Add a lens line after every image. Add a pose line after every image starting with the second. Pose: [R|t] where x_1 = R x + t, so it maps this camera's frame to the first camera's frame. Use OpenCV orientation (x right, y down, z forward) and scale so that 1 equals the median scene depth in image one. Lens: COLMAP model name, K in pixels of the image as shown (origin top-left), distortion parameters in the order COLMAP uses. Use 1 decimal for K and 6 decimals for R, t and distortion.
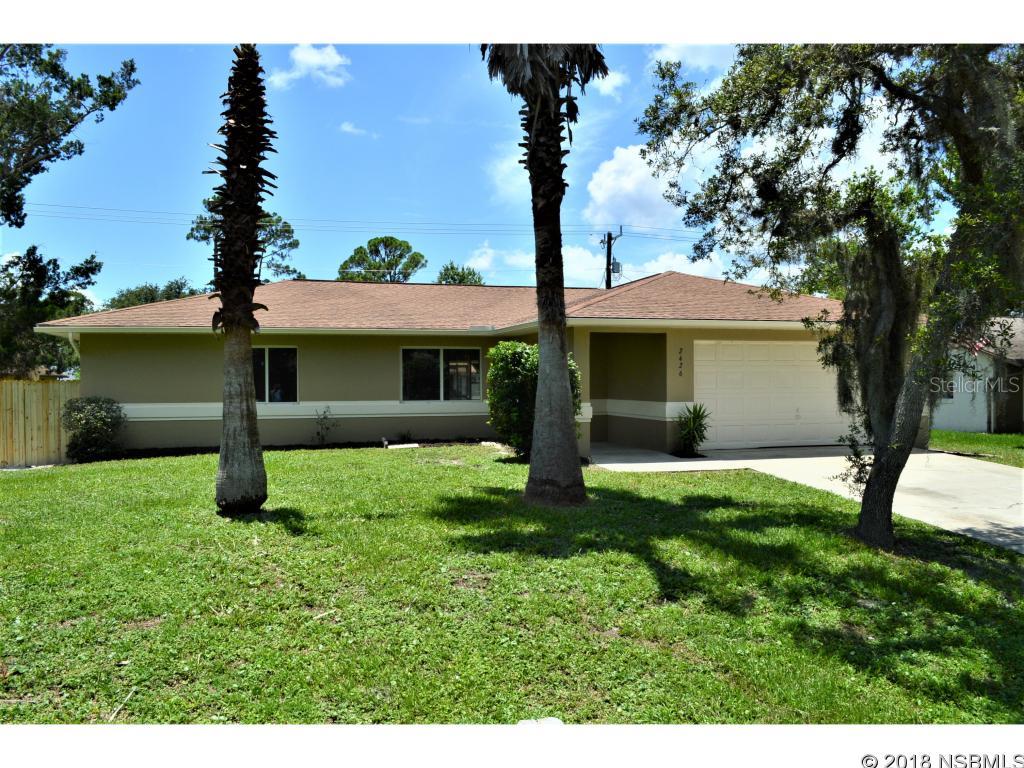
lens RADIAL K [[811.0, 0, 512.0], [0, 811.0, 384.0], [0, 0, 1]] dist [-0.004902, 0.001520]
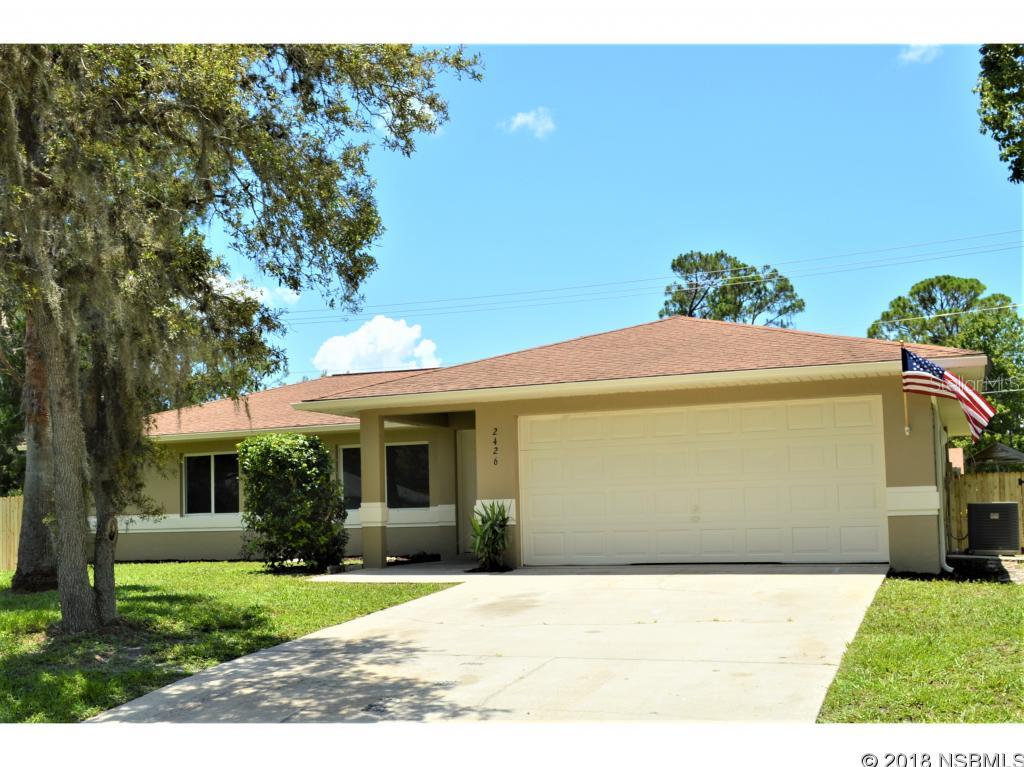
lens RADIAL K [[1275.6, 0, 512.0], [0, 1275.6, 383.5], [0, 0, 1]] dist [0.004929, -0.005067]
pose [[0.774218, -0.083394, -0.627401, 0.906914], [0.015648, 0.993501, -0.112746, 0.045661], [0.632726, 0.077472, 0.770491, 0.079570]]
